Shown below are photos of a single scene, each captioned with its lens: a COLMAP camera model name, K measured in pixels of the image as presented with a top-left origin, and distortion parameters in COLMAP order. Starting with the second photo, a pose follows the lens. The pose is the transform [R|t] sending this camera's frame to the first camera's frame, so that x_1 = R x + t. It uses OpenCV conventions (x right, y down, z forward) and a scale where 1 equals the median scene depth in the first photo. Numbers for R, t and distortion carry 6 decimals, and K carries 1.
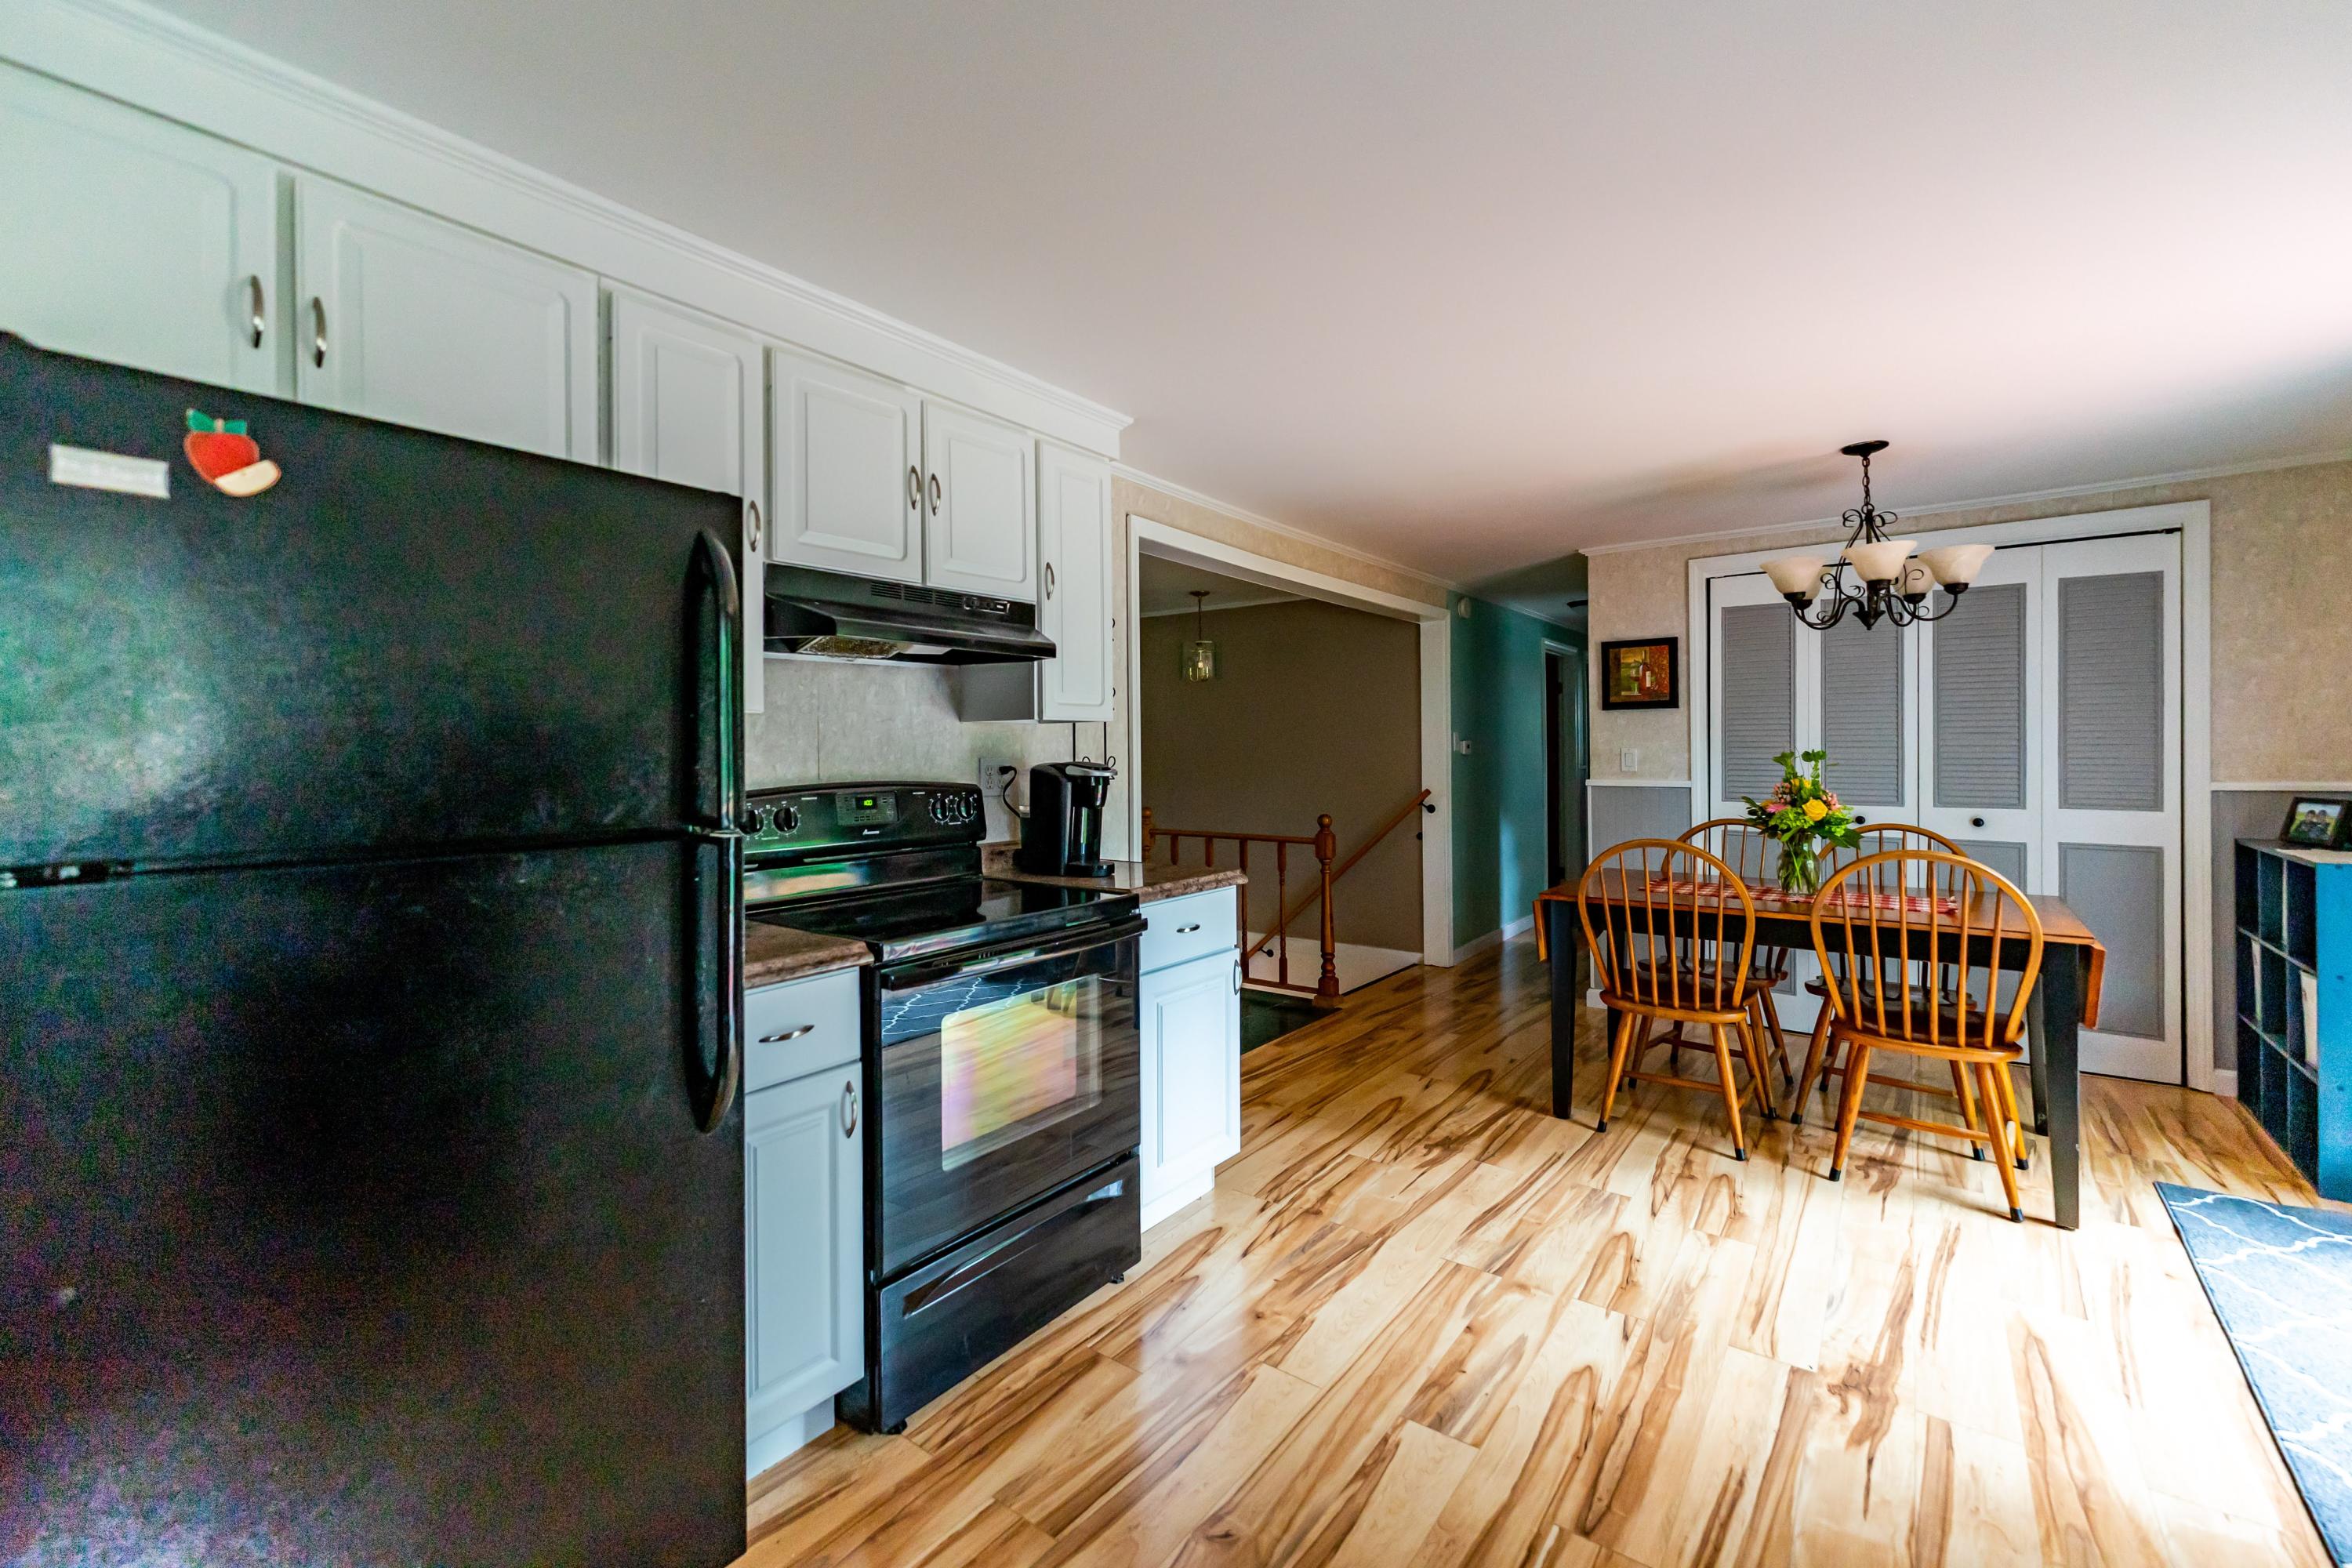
lens RADIAL K [[942.5, 0, 1167.1], [0, 942.5, 759.1], [0, 0, 1]] dist [0.000655, 0.000054]
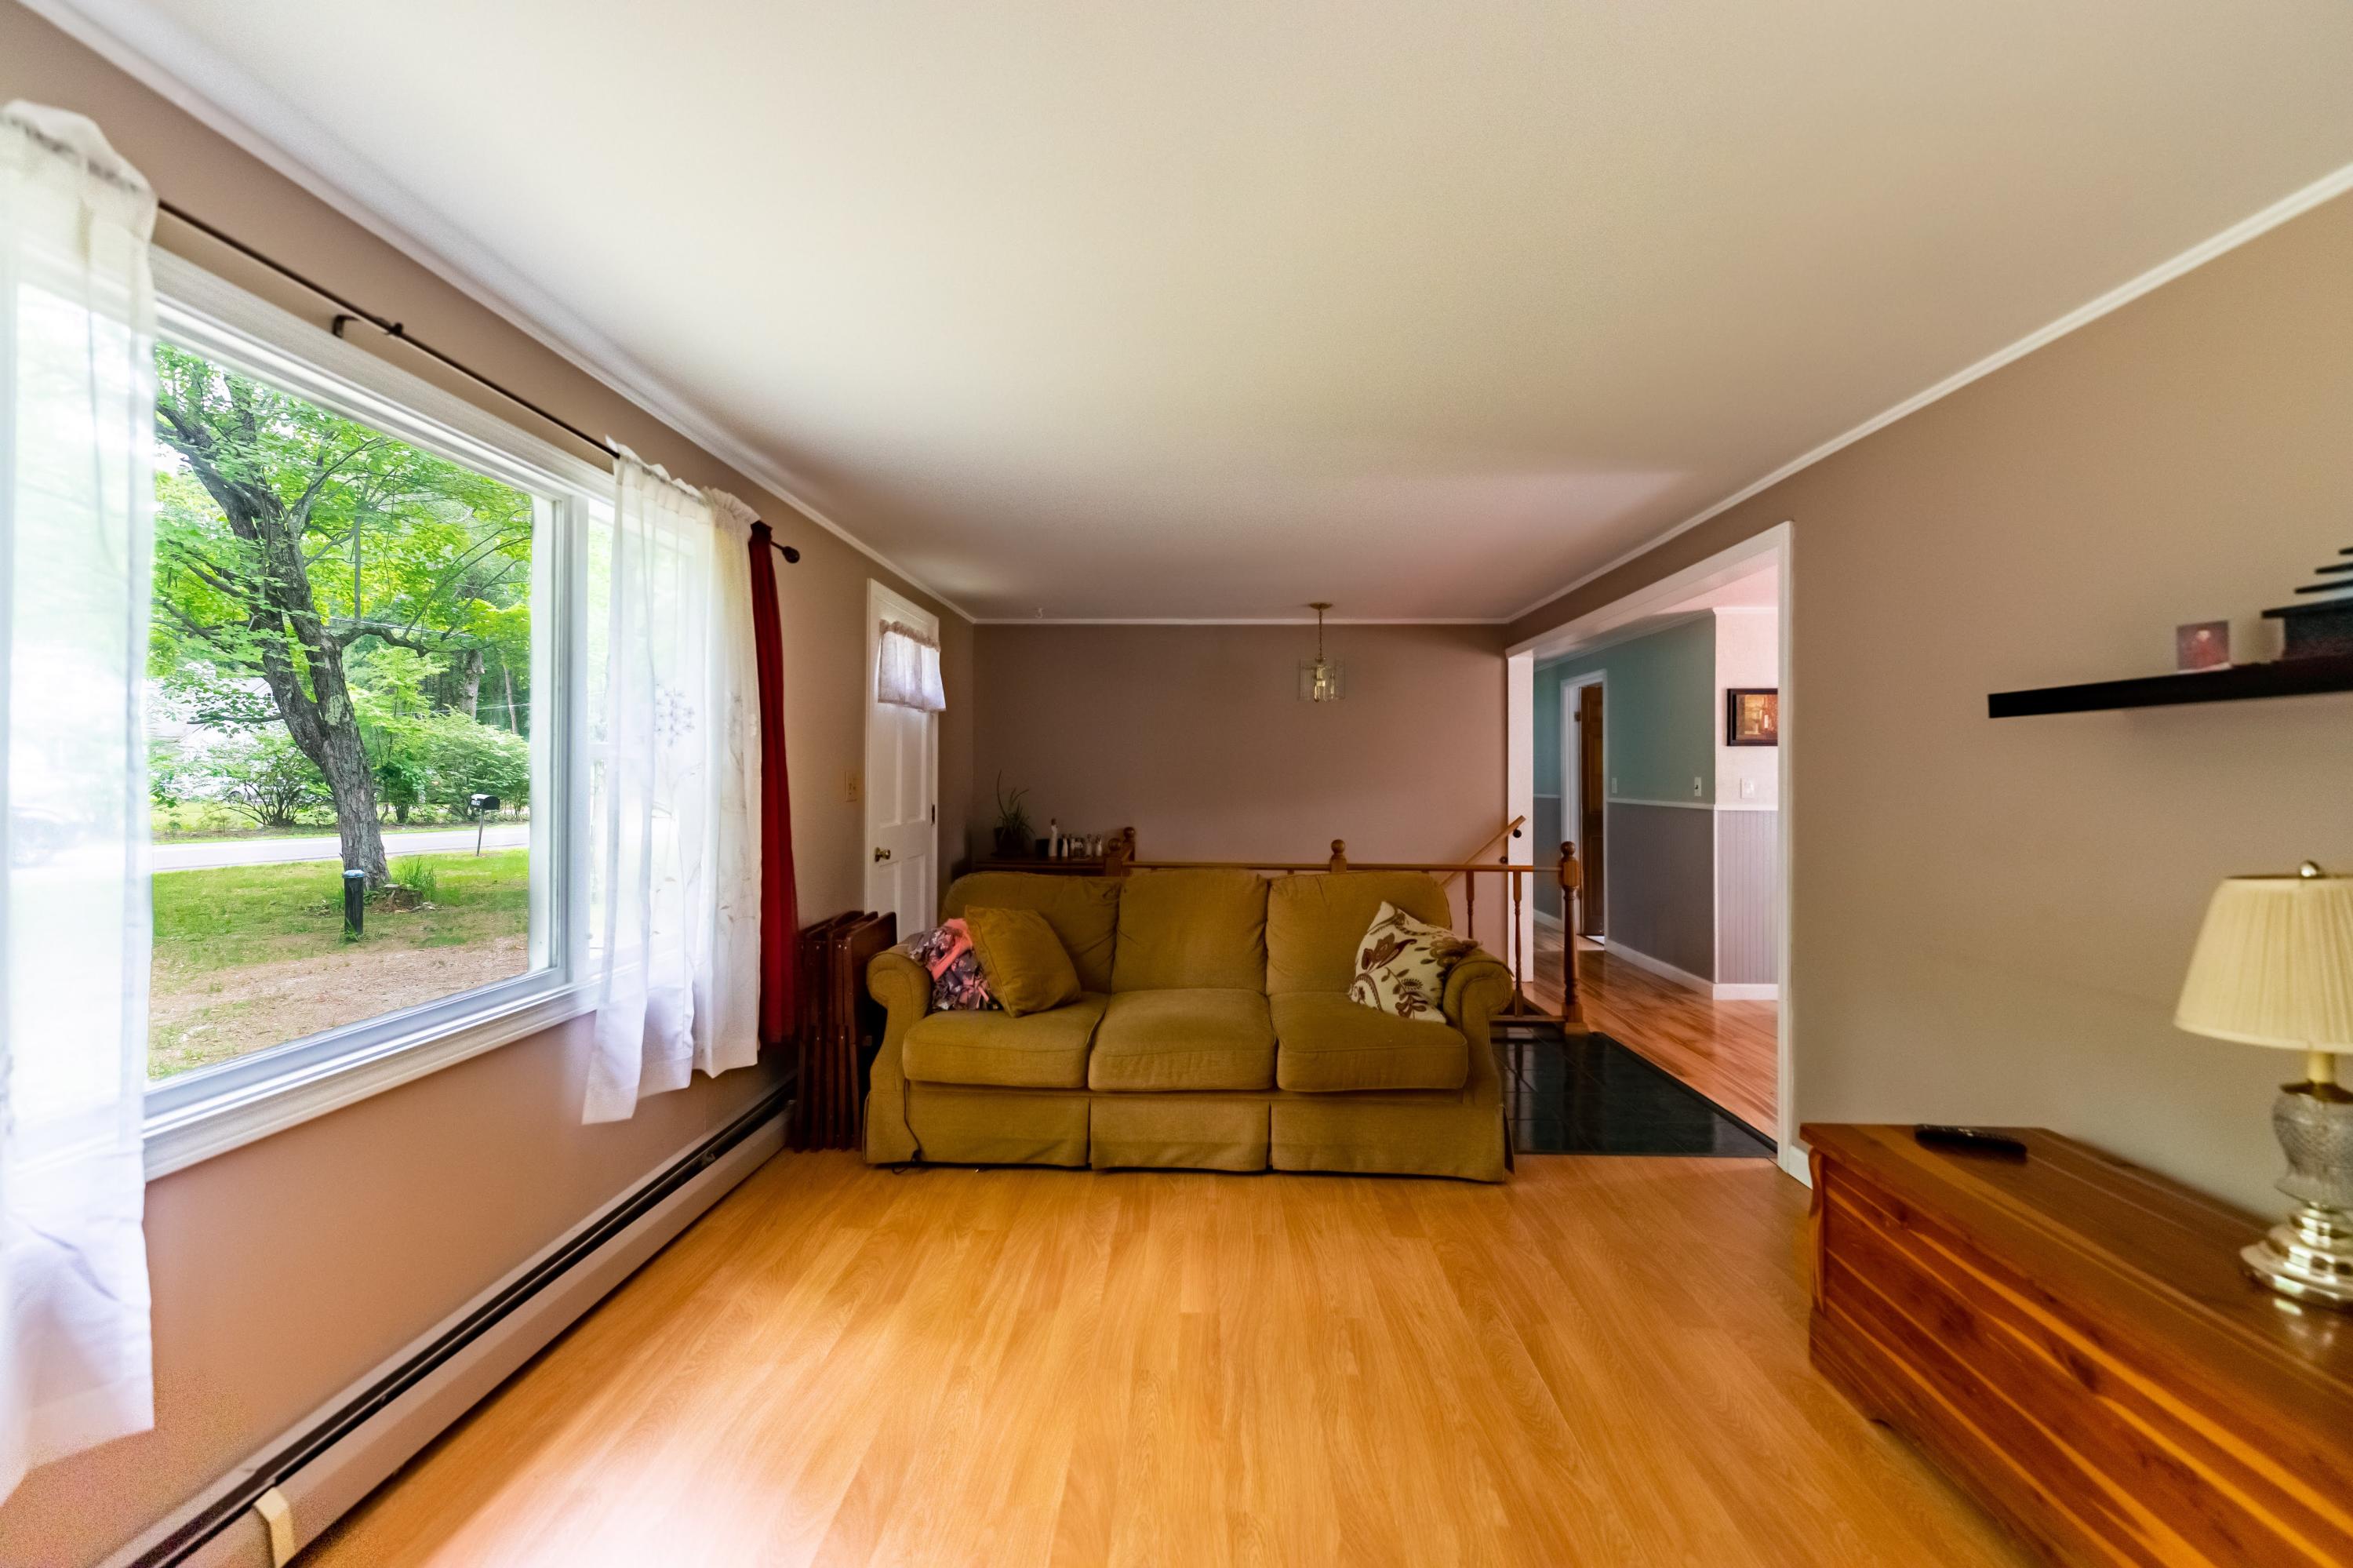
lens RADIAL K [[943.0, 0, 1167.6], [0, 943.0, 759.0], [0, 0, 1]] dist [0.000655, 0.000054]
pose [[0.819268, 0.018909, 0.573099, -0.837809], [-0.003506, 0.999603, -0.027970, 0.000237], [-0.573400, 0.020906, 0.819009, 0.459559]]
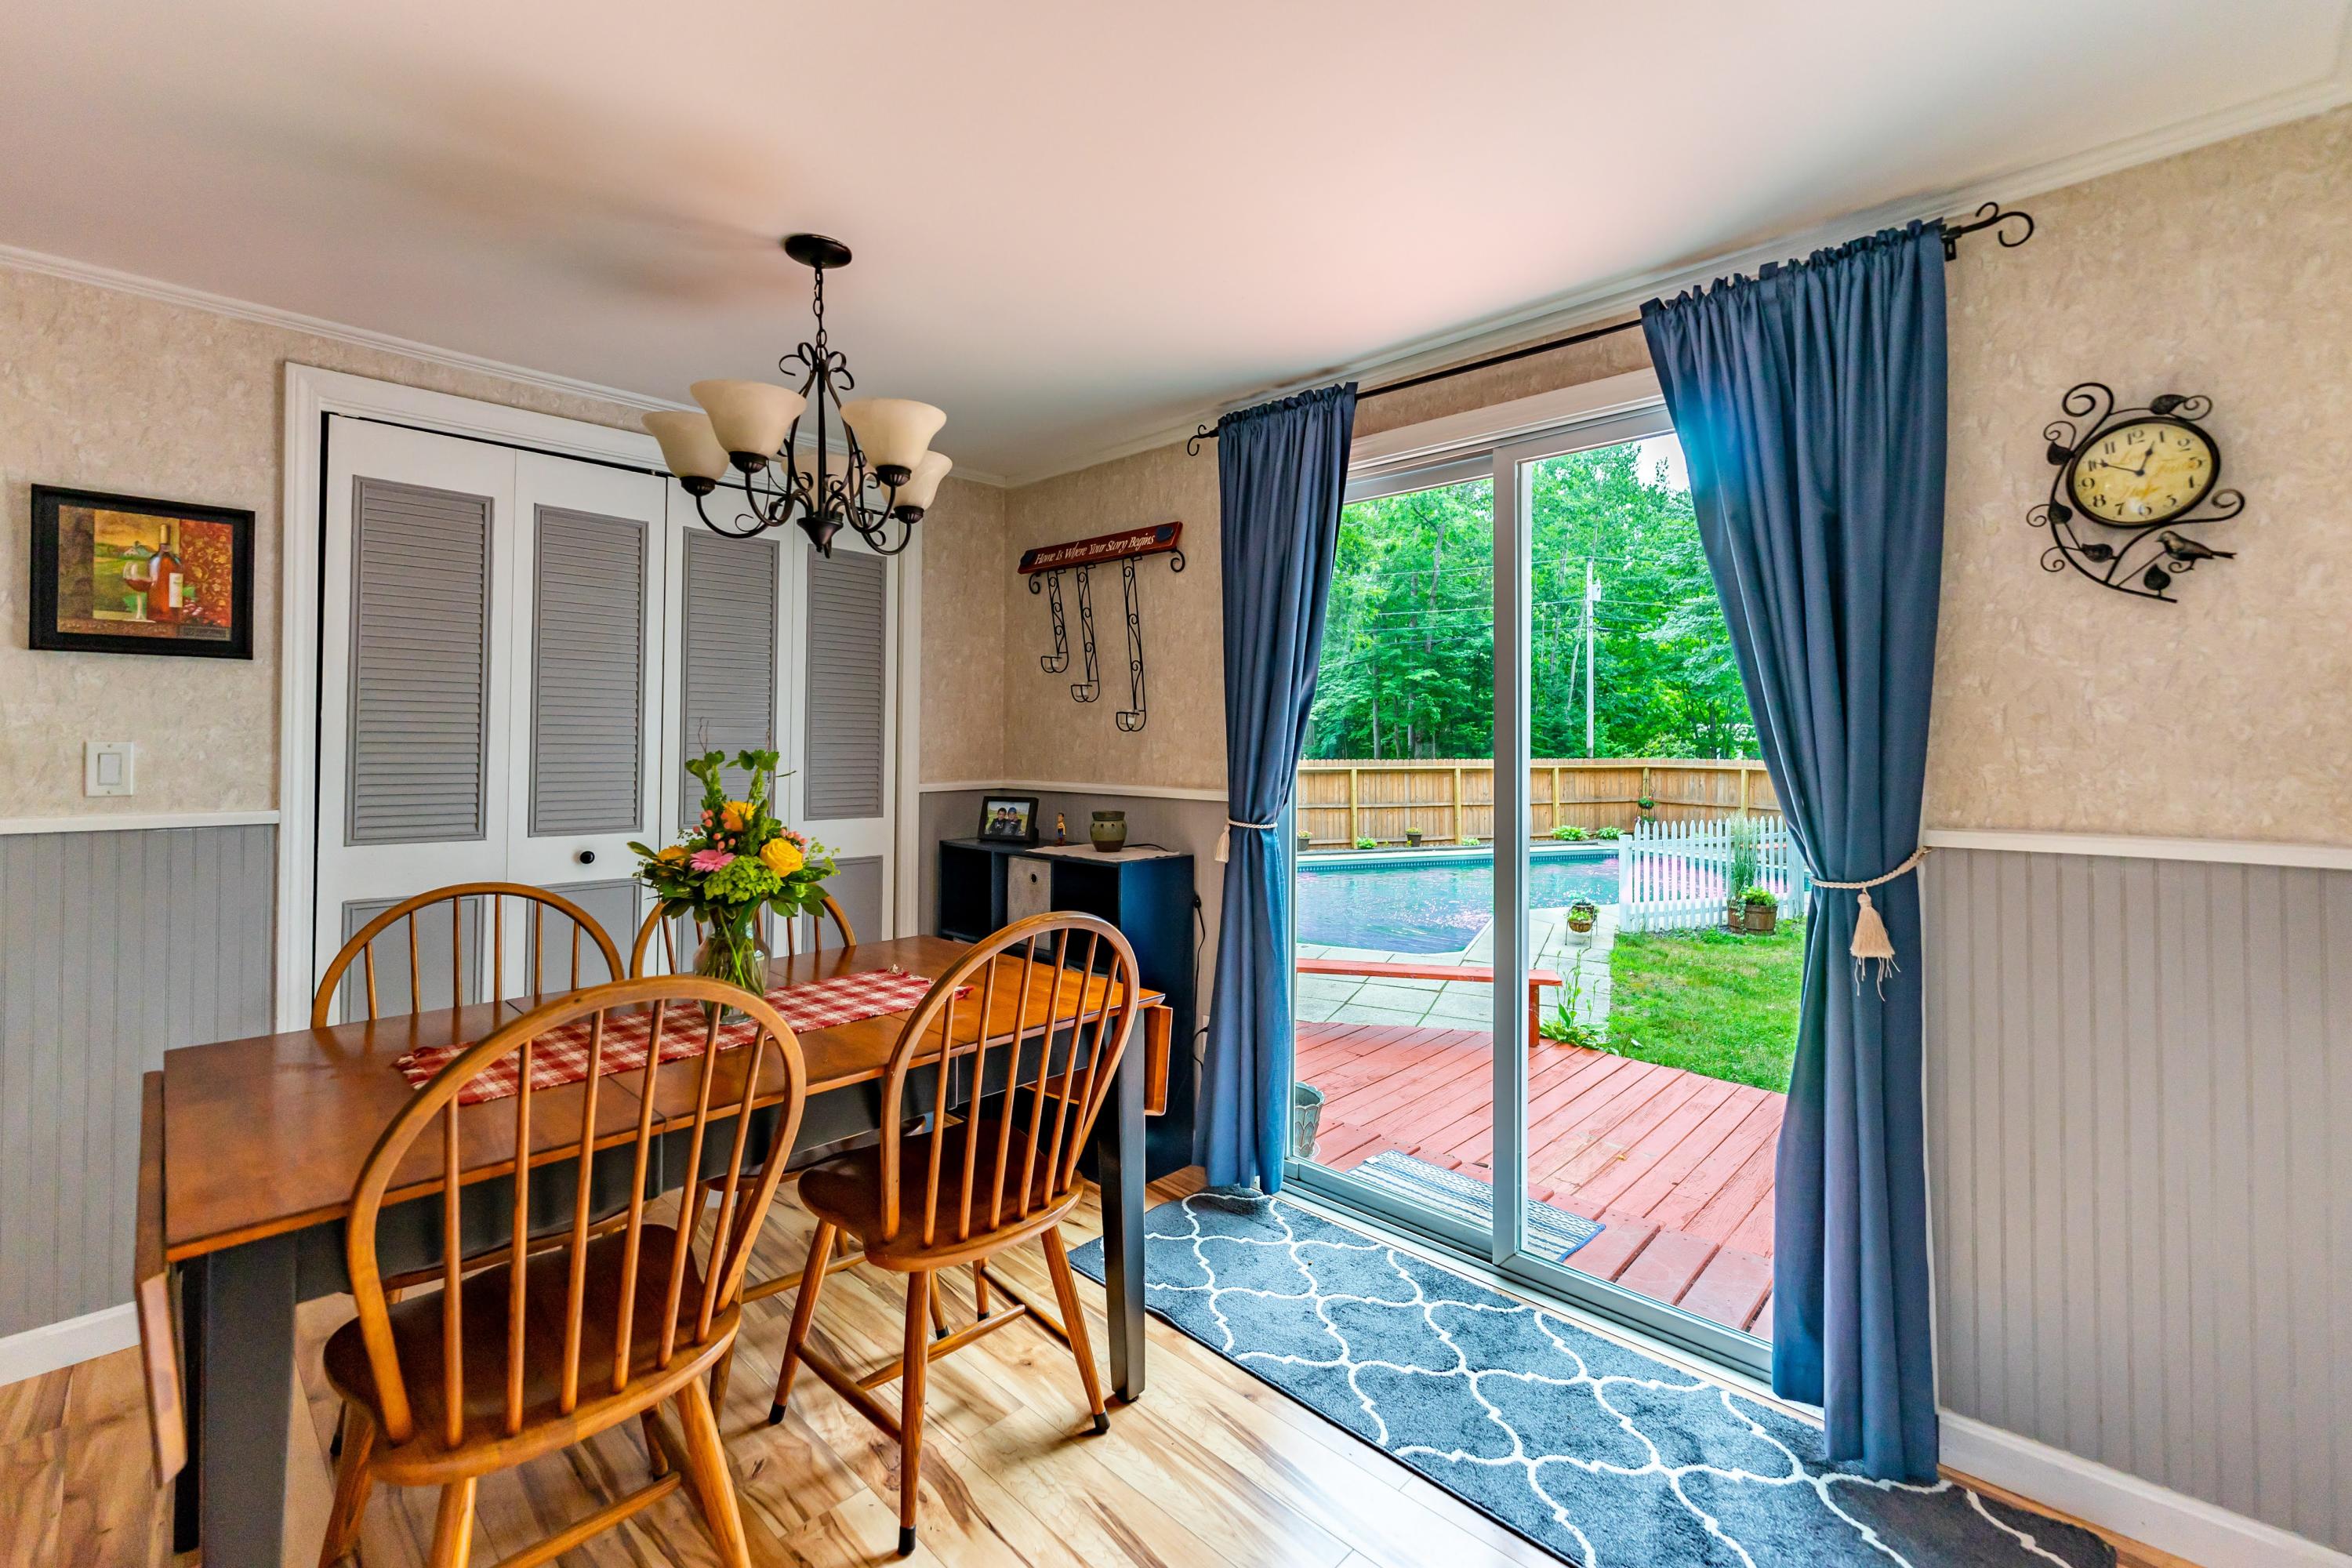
lens RADIAL K [[1011.0, 0, 1173.9], [0, 1011.0, 718.7], [0, 0, 1]] dist [0.000910, -0.000007]
pose [[0.109164, 0.034135, 0.993437, 0.083563], [0.006026, 0.999369, -0.035001, -0.003184], [-0.994005, 0.009807, 0.108889, 0.481954]]
